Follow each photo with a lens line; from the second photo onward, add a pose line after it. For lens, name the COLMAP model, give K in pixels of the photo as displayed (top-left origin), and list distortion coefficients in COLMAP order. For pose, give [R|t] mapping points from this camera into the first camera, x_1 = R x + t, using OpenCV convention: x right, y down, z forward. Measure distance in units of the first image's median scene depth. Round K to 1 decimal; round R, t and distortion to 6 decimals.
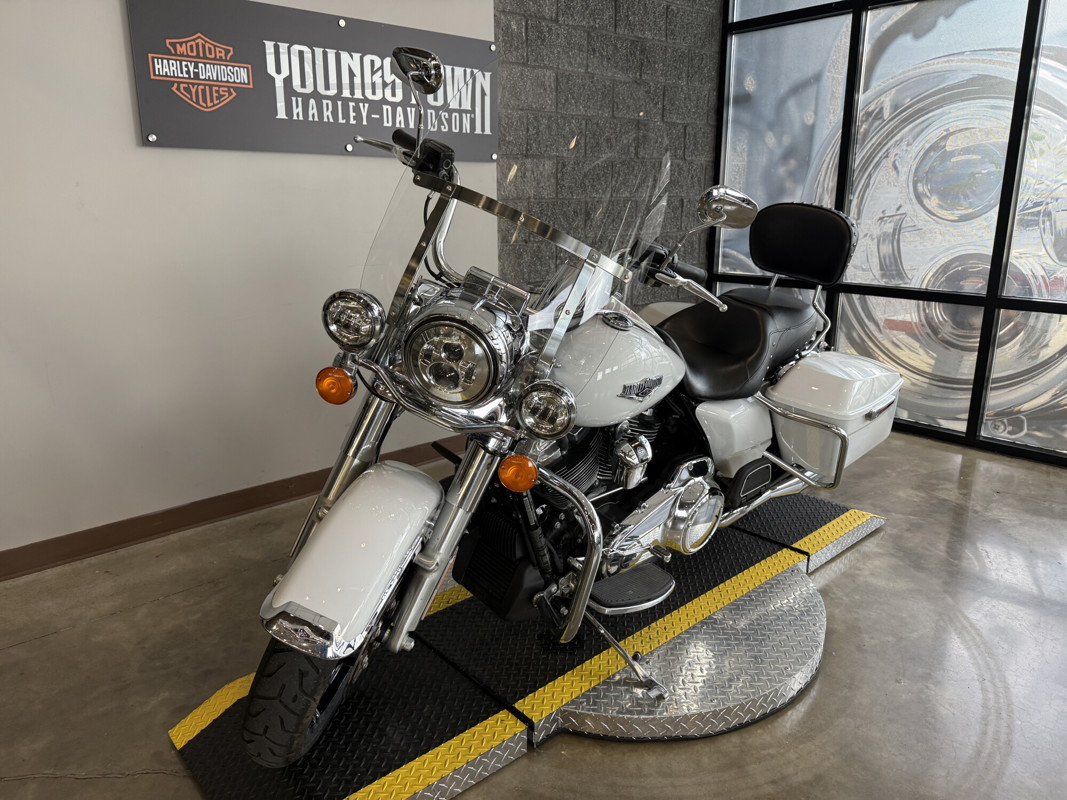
lens RADIAL K [[743.7, 0, 532.1], [0, 743.7, 419.2], [0, 0, 1]] dist [0.010314, -0.035406]
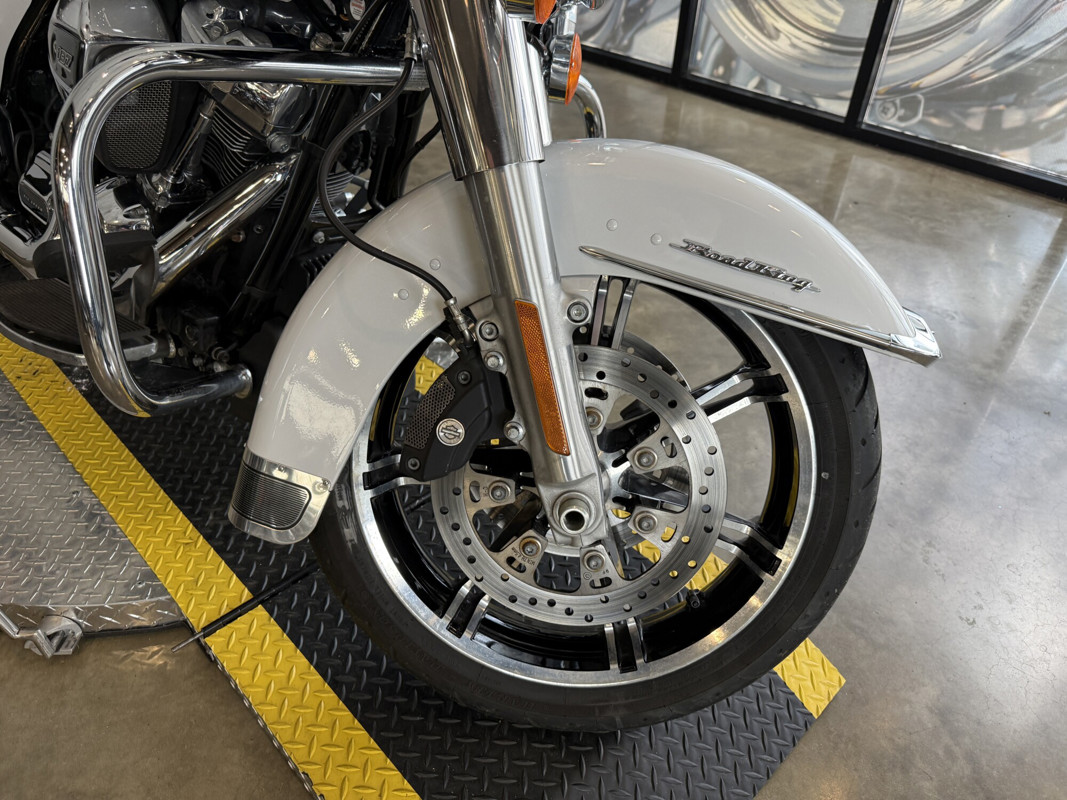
lens RADIAL K [[743.6, 0, 533.5], [0, 743.6, 400.0], [0, 0, 1]] dist [0.003882, -0.003844]
pose [[0.996676, -0.005206, 0.081296, 0.219486], [-0.025695, 0.926922, 0.374374, 0.010010], [-0.077304, -0.375218, 0.923707, 0.236287]]
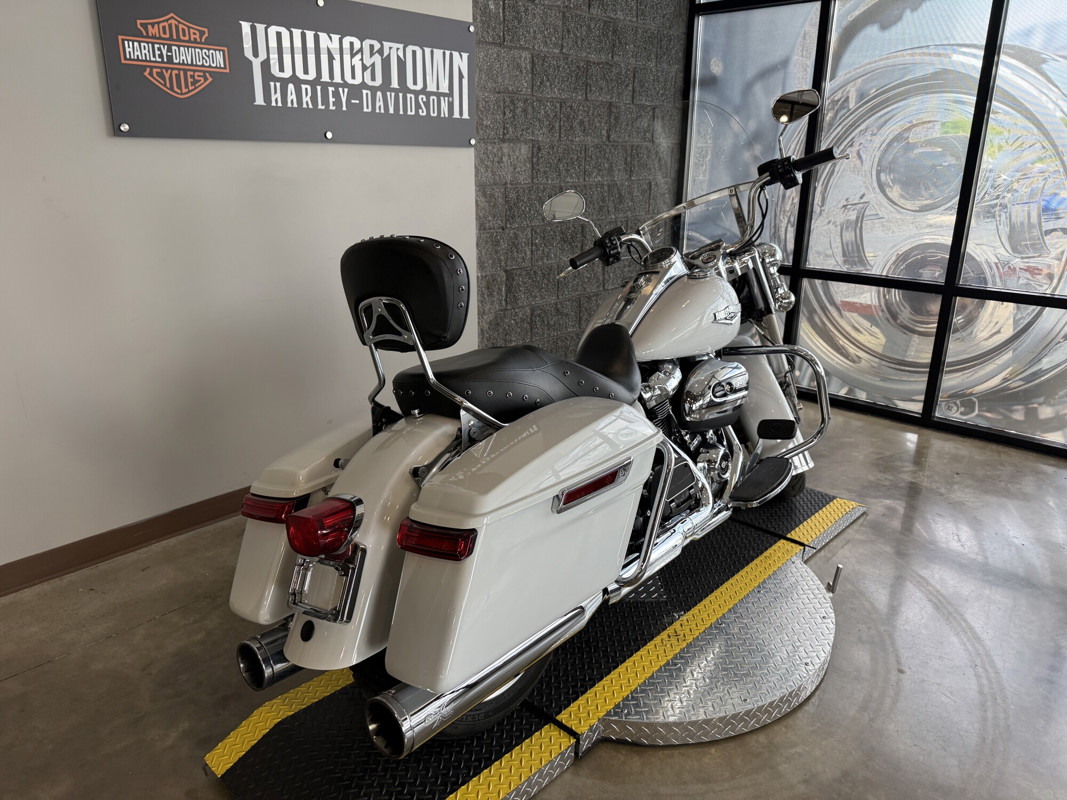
lens RADIAL K [[739.7, 0, 537.7], [0, 739.7, 419.6], [0, 0, 1]] dist [0.019770, -0.046551]
pose [[0.994886, -0.019617, 0.099082, -0.067514], [0.014393, 0.998482, 0.053167, -0.039366], [-0.099975, -0.051469, 0.993658, 0.008244]]
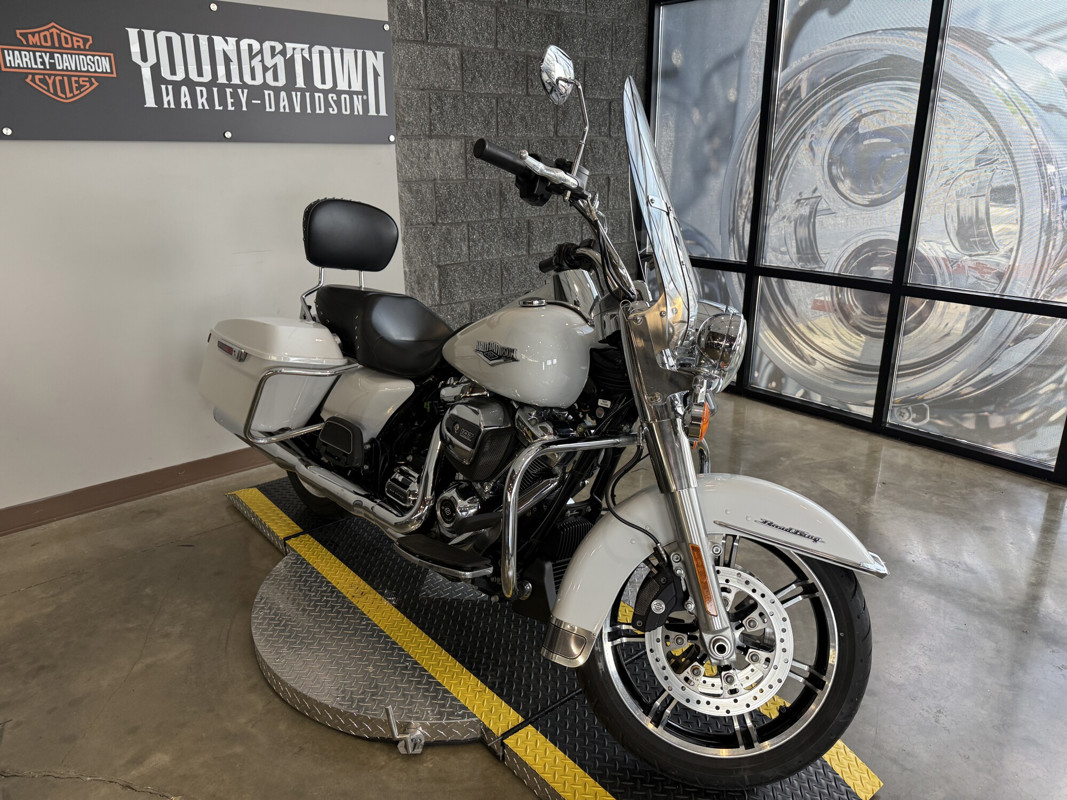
lens RADIAL K [[736.3, 0, 536.3], [0, 736.3, 420.6], [0, 0, 1]] dist [0.006353, -0.020770]
pose [[0.999938, 0.007758, -0.007997, 0.145484], [-0.007243, 0.998018, 0.062511, -0.041095], [0.008466, -0.062449, 0.998012, 0.001355]]
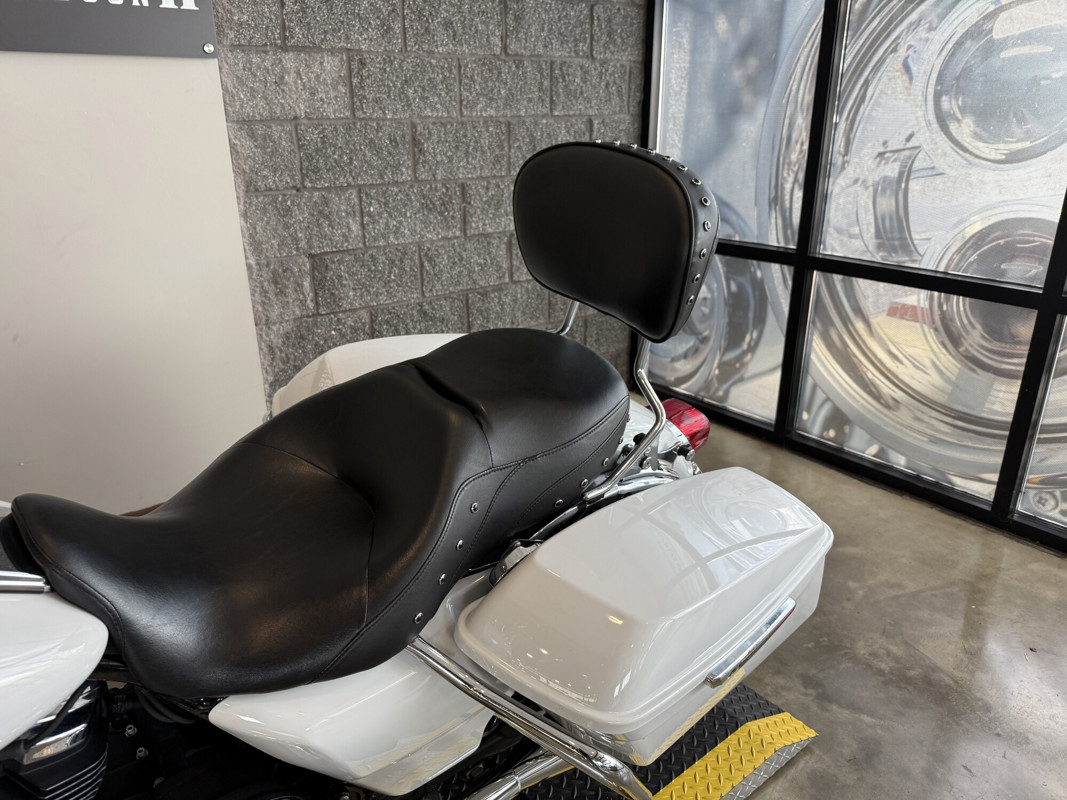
lens RADIAL K [[755.9, 0, 523.9], [0, 755.9, 419.3], [0, 0, 1]] dist [-0.024304, 0.002173]
pose [[0.998219, 0.023765, -0.054715, 0.232831], [-0.018327, 0.995034, 0.097831, -0.116162], [0.056768, -0.096654, 0.993698, 0.373585]]
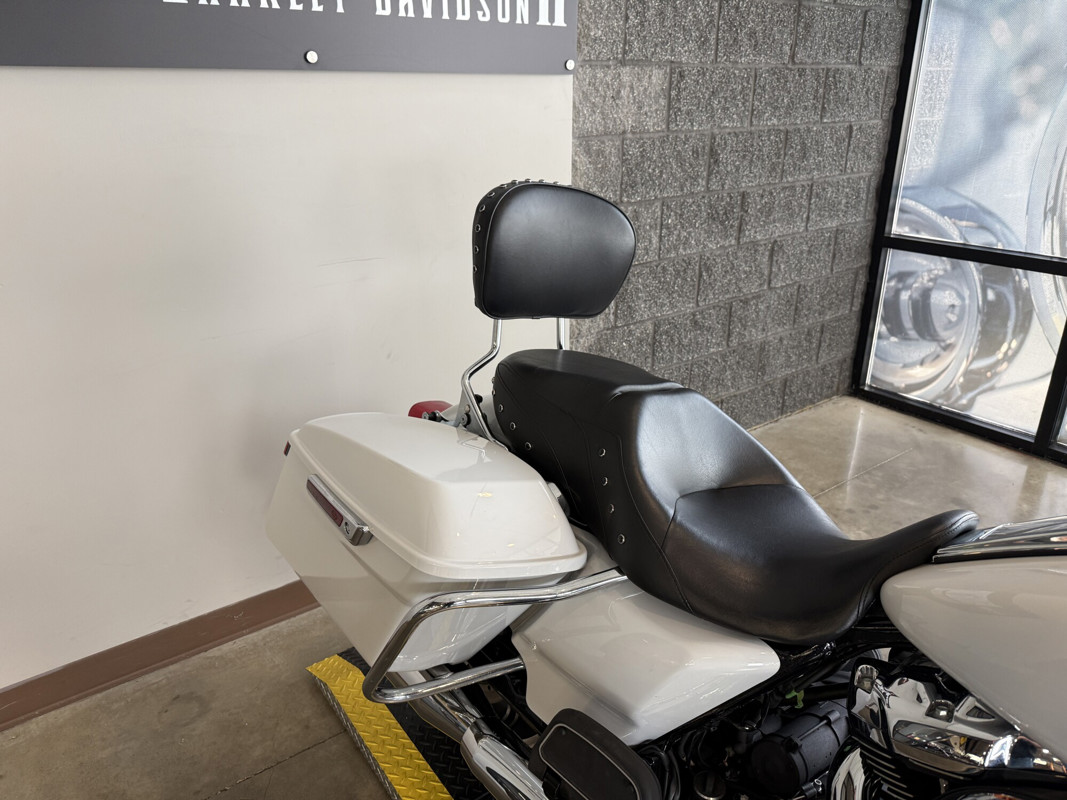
lens RADIAL K [[742.8, 0, 521.1], [0, 742.8, 396.7], [0, 0, 1]] dist [0.039638, -0.087626]
pose [[0.995186, 0.033693, -0.092034, -0.025806], [-0.024639, 0.994902, 0.097791, -0.142194], [0.094860, -0.095053, 0.990942, 0.366650]]
